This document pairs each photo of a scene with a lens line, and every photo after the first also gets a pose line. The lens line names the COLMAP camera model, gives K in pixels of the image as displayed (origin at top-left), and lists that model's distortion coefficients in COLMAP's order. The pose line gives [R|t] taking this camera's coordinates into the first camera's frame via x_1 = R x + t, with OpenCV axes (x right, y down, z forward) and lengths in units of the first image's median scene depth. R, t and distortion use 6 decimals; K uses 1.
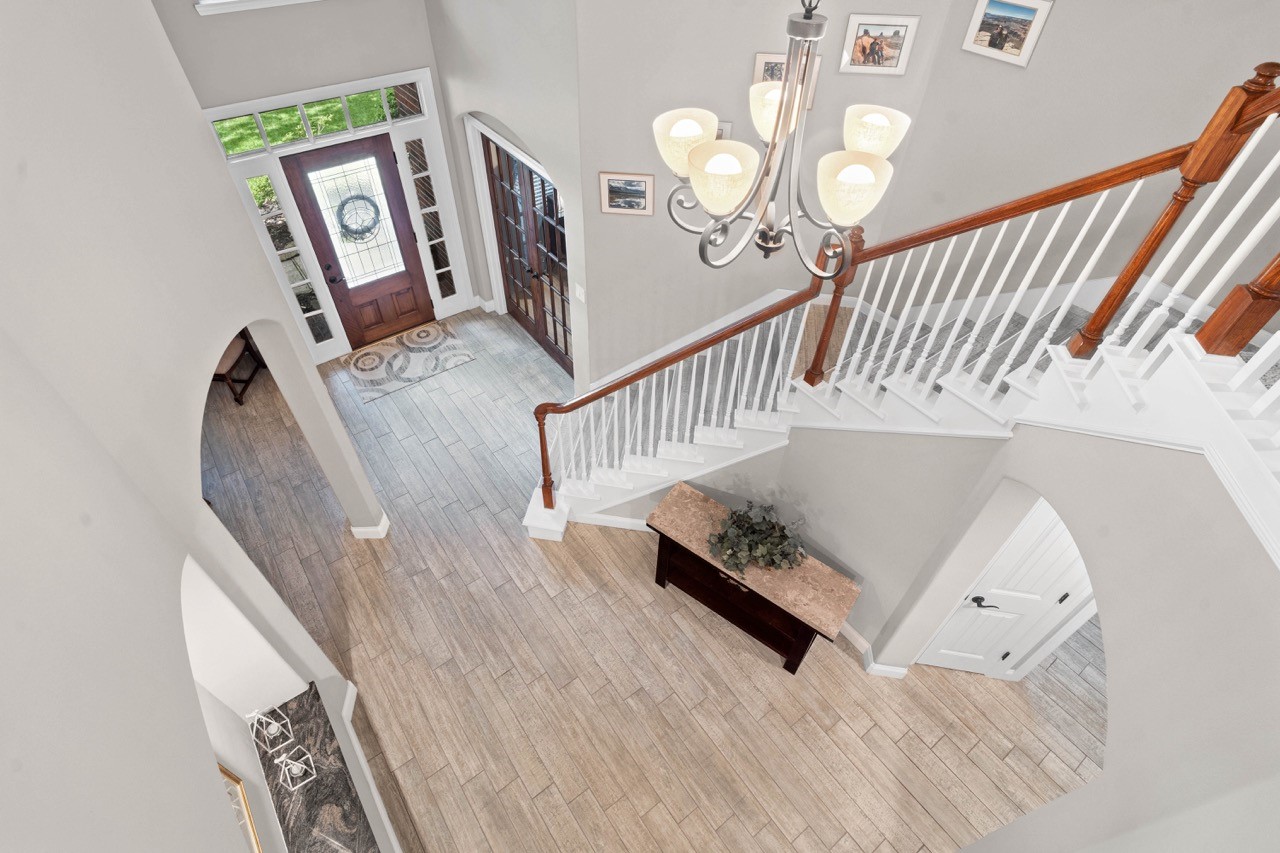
lens RADIAL K [[595.7, 0, 639.6], [0, 595.7, 417.2], [0, 0, 1]] dist [-0.017809, 0.007221]
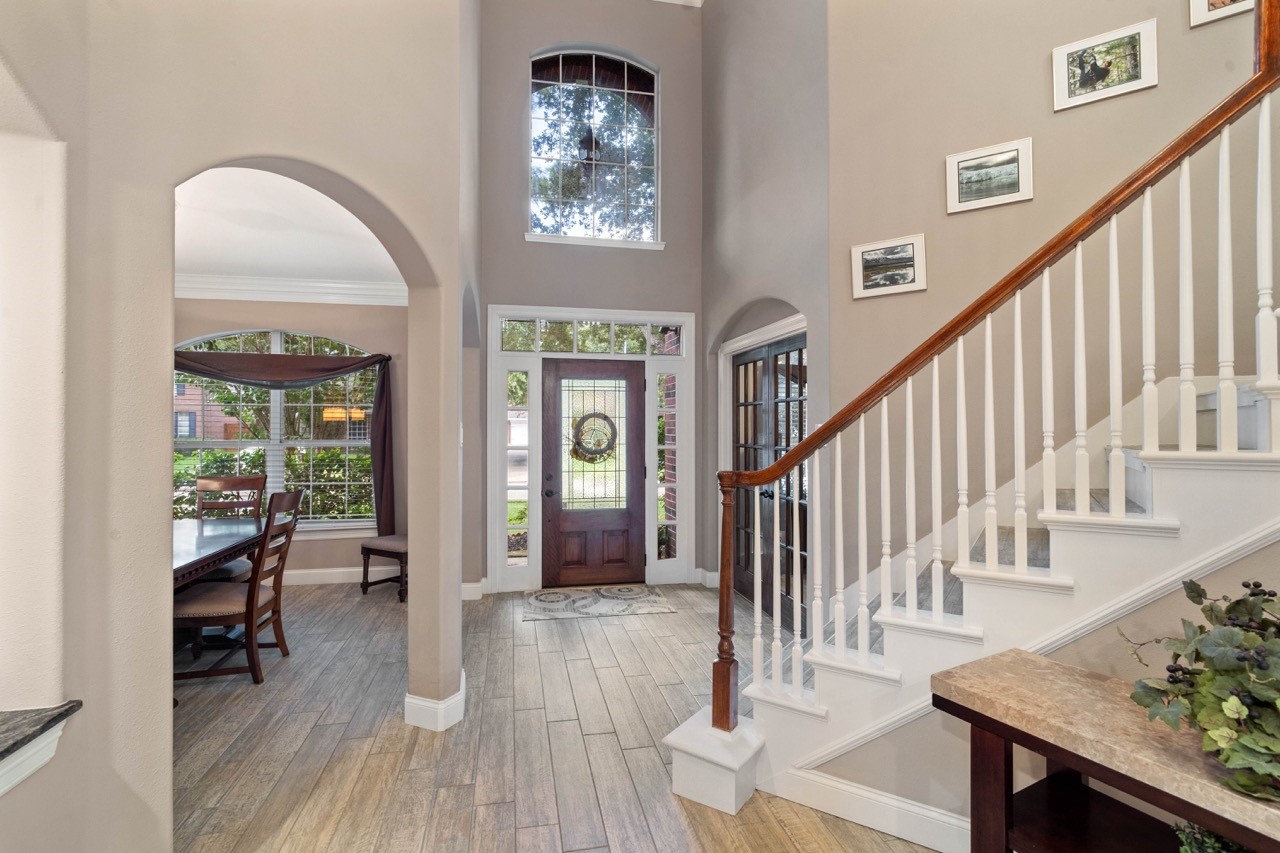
lens RADIAL K [[595.7, 0, 641.0], [0, 595.7, 436.5], [0, 0, 1]] dist [-0.017809, 0.007221]
pose [[0.904727, -0.032832, -0.424724, 0.007464], [-0.280738, 0.703934, -0.652429, 0.311001], [0.320398, 0.709506, 0.627651, 0.467318]]
